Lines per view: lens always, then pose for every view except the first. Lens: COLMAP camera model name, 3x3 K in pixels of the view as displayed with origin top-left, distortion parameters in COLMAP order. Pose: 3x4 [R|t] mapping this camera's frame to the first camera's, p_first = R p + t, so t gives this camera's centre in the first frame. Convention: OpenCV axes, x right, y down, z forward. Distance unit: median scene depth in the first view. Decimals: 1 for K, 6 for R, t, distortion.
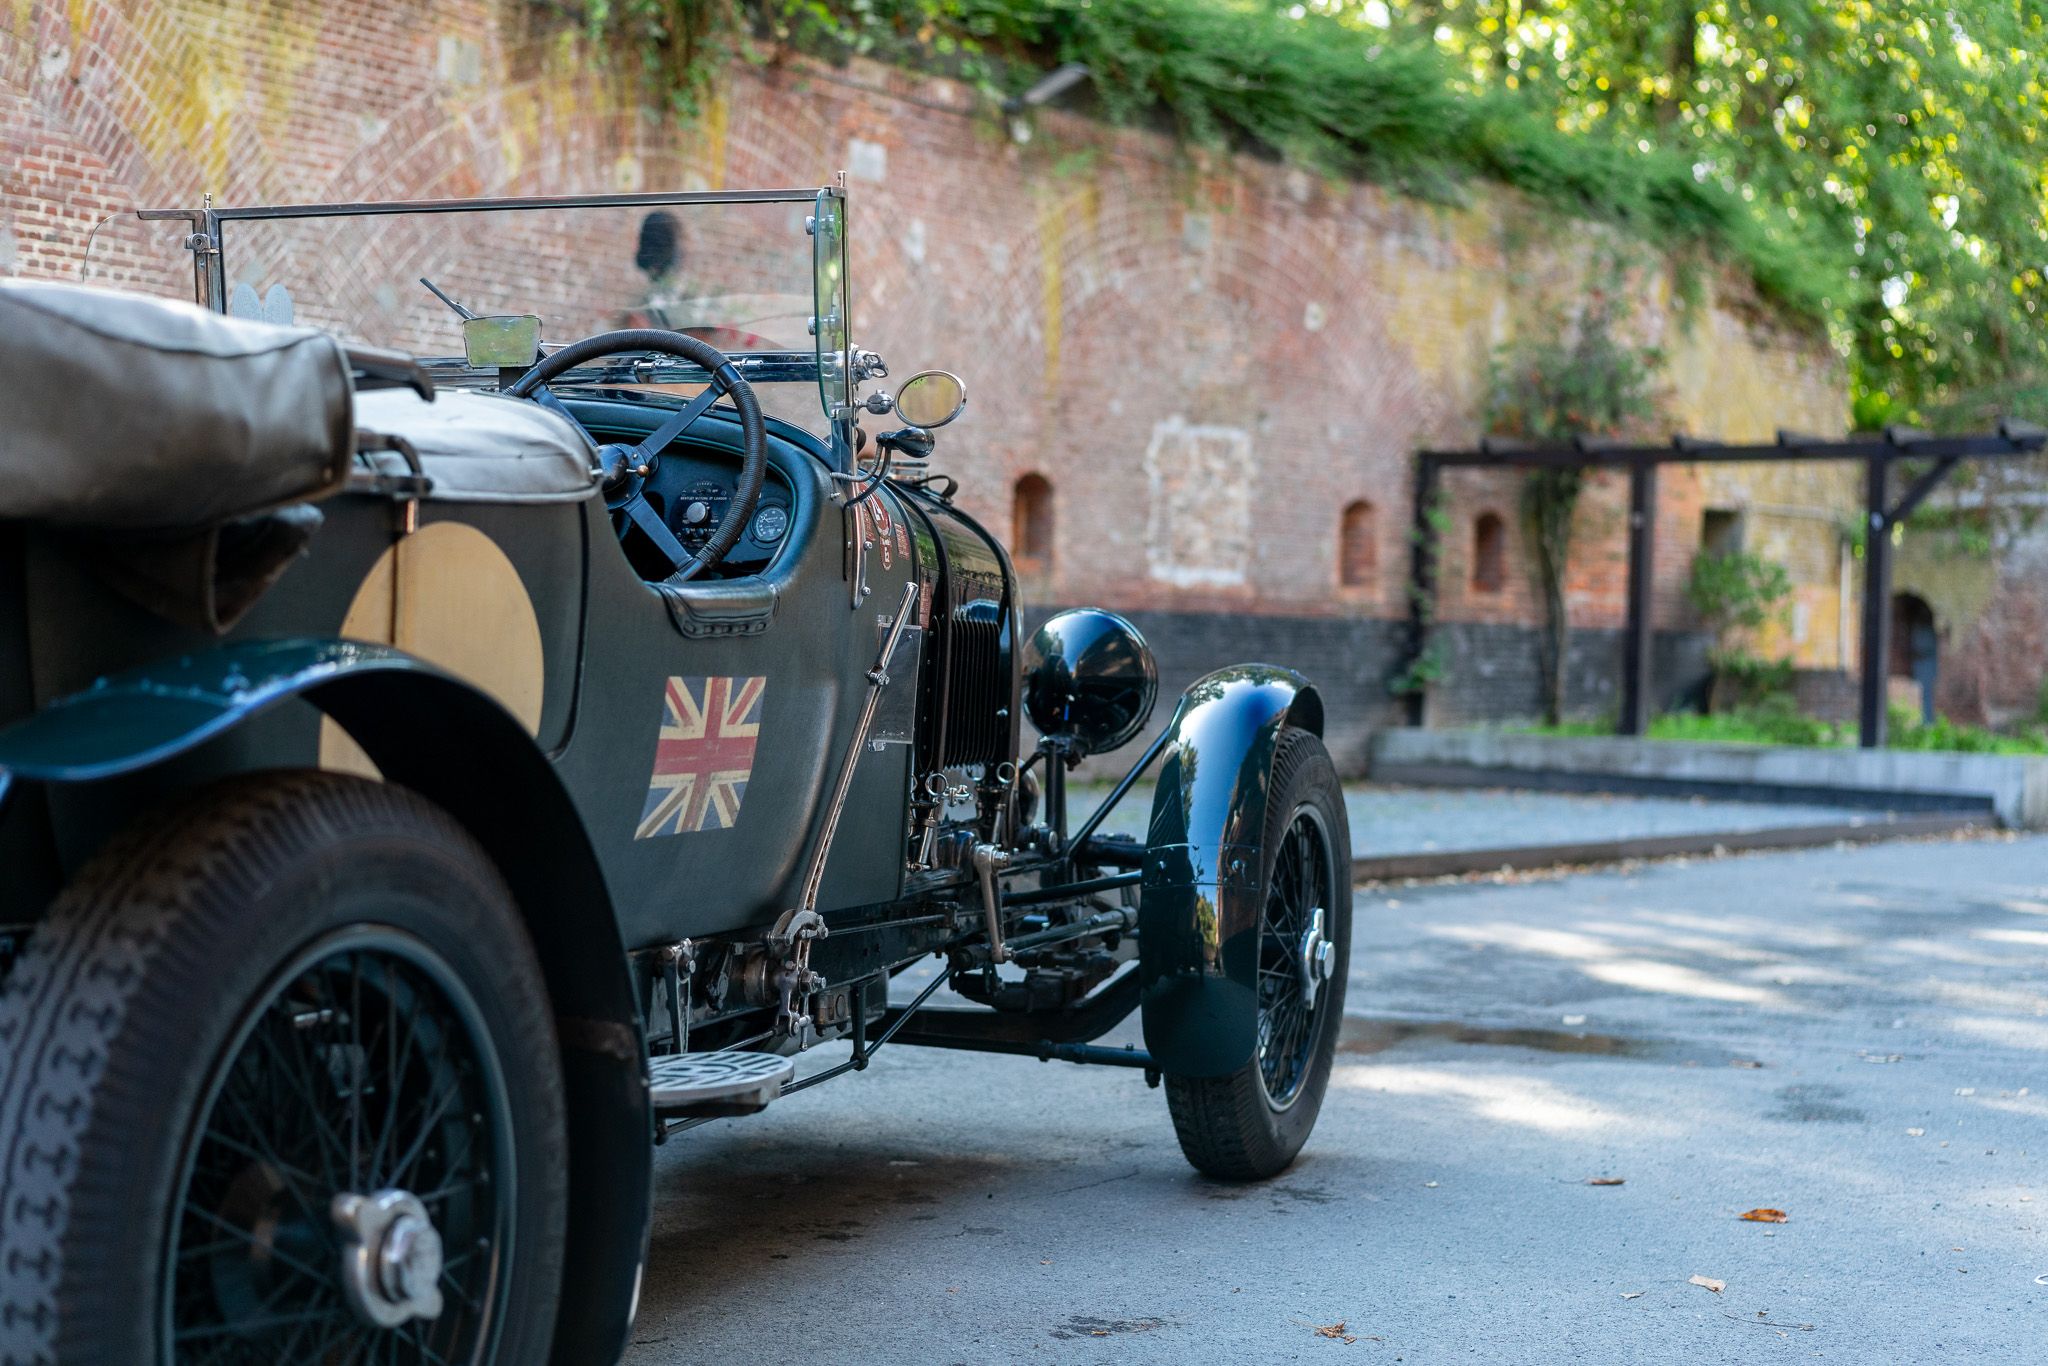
lens RADIAL K [[3146.9, 0, 1024.0], [0, 3146.9, 683.0], [0, 0, 1]] dist [0.030423, -0.292368]
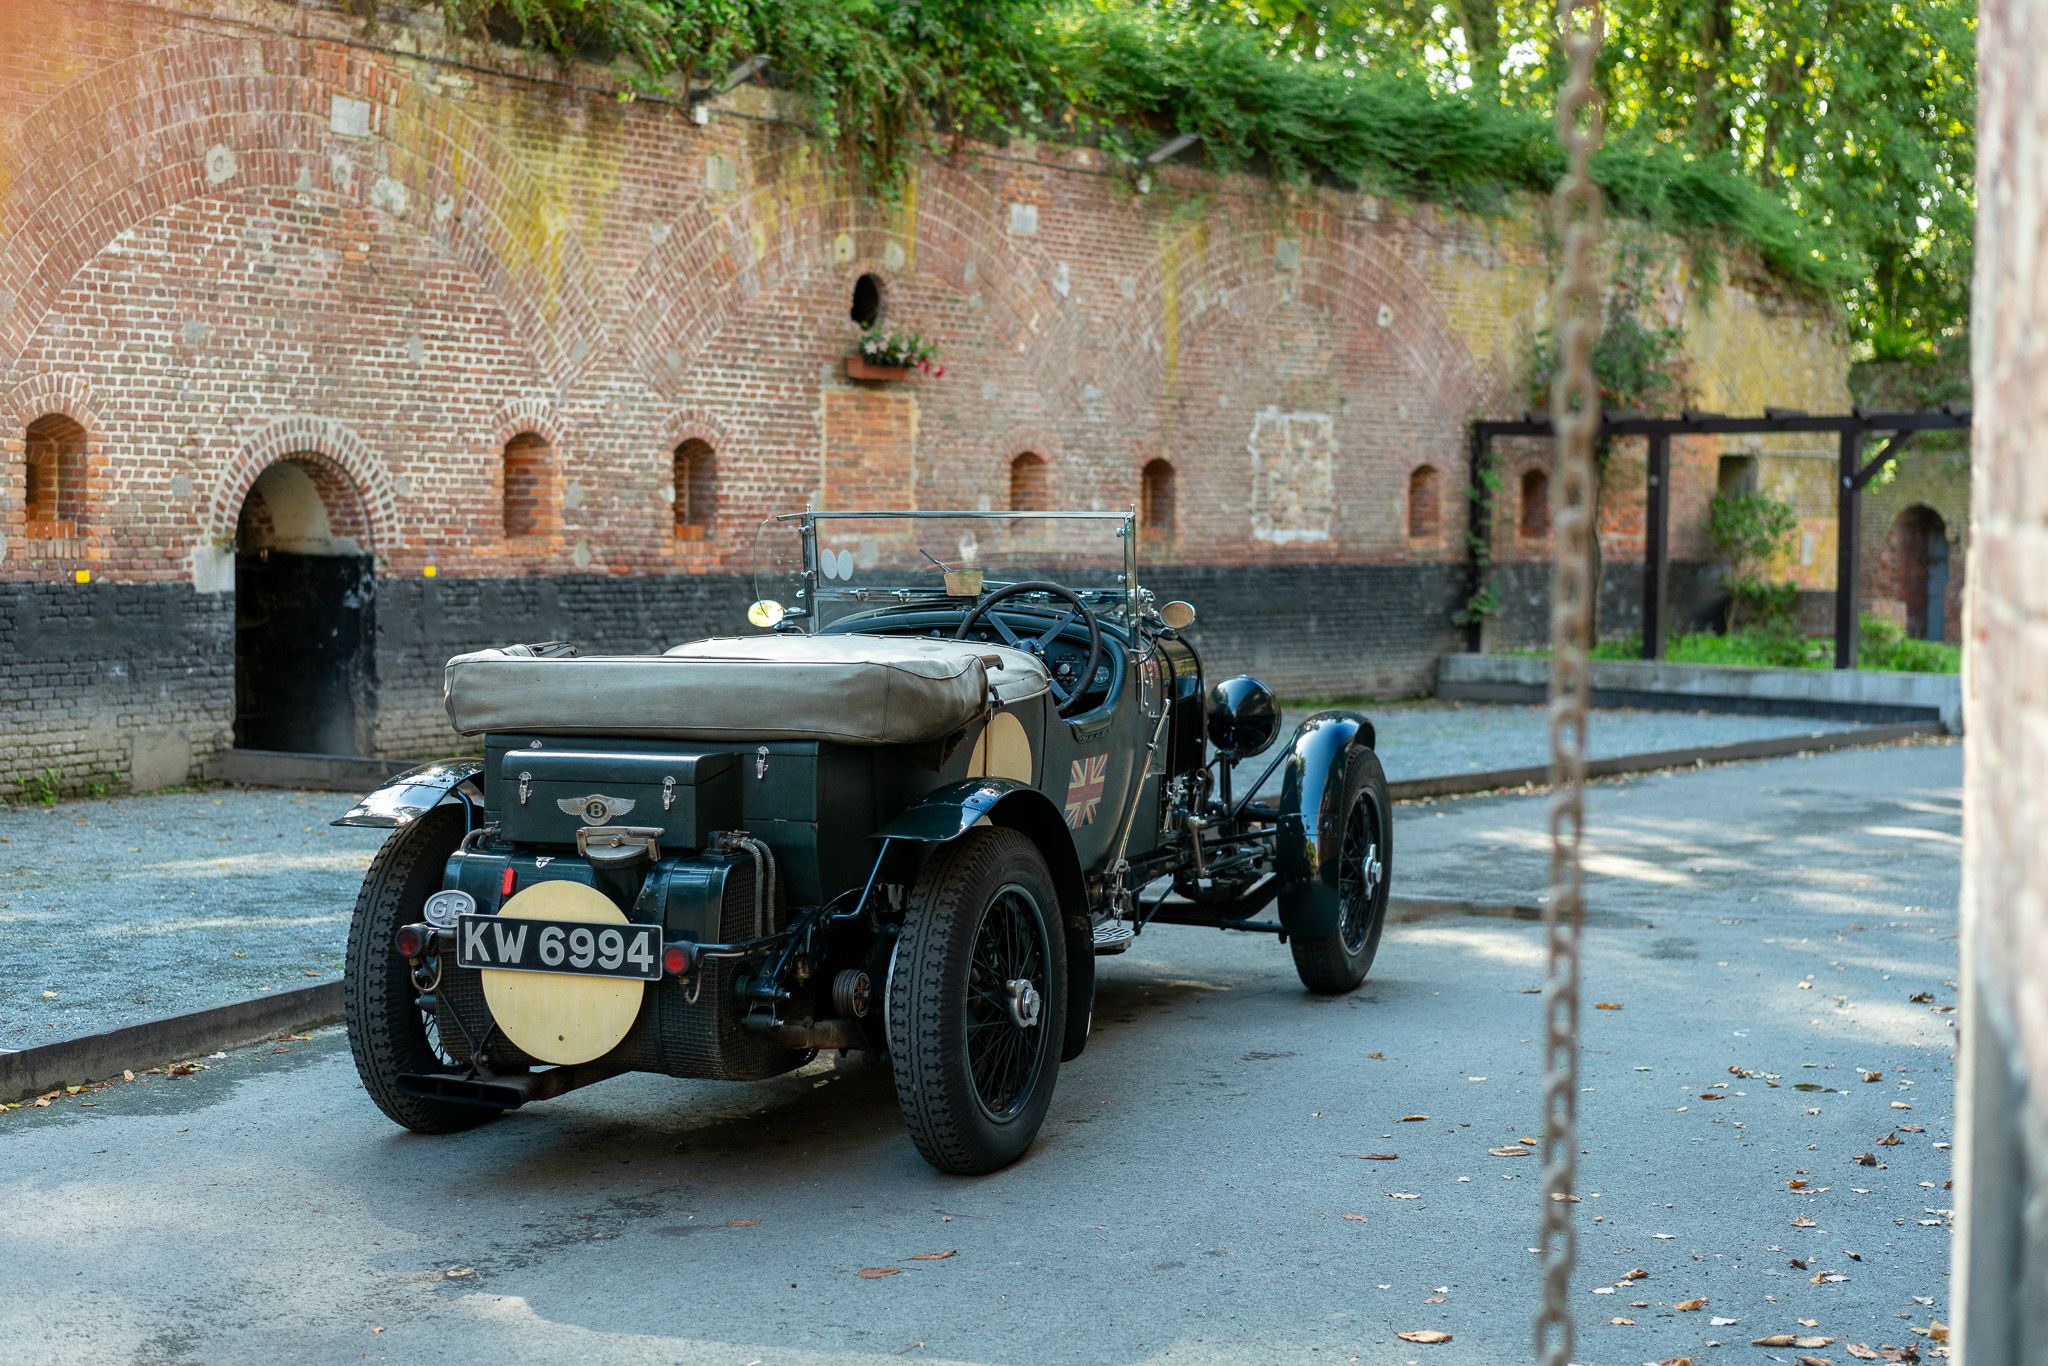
lens RADIAL K [[3146.9, 0, 1024.0], [0, 3146.9, 683.0], [0, 0, 1]] dist [0.030423, -0.292368]
pose [[0.999468, -0.016503, -0.028143, -0.018081], [0.017613, 0.999057, 0.039694, -0.031899], [0.027461, -0.040169, 0.998815, -0.268611]]
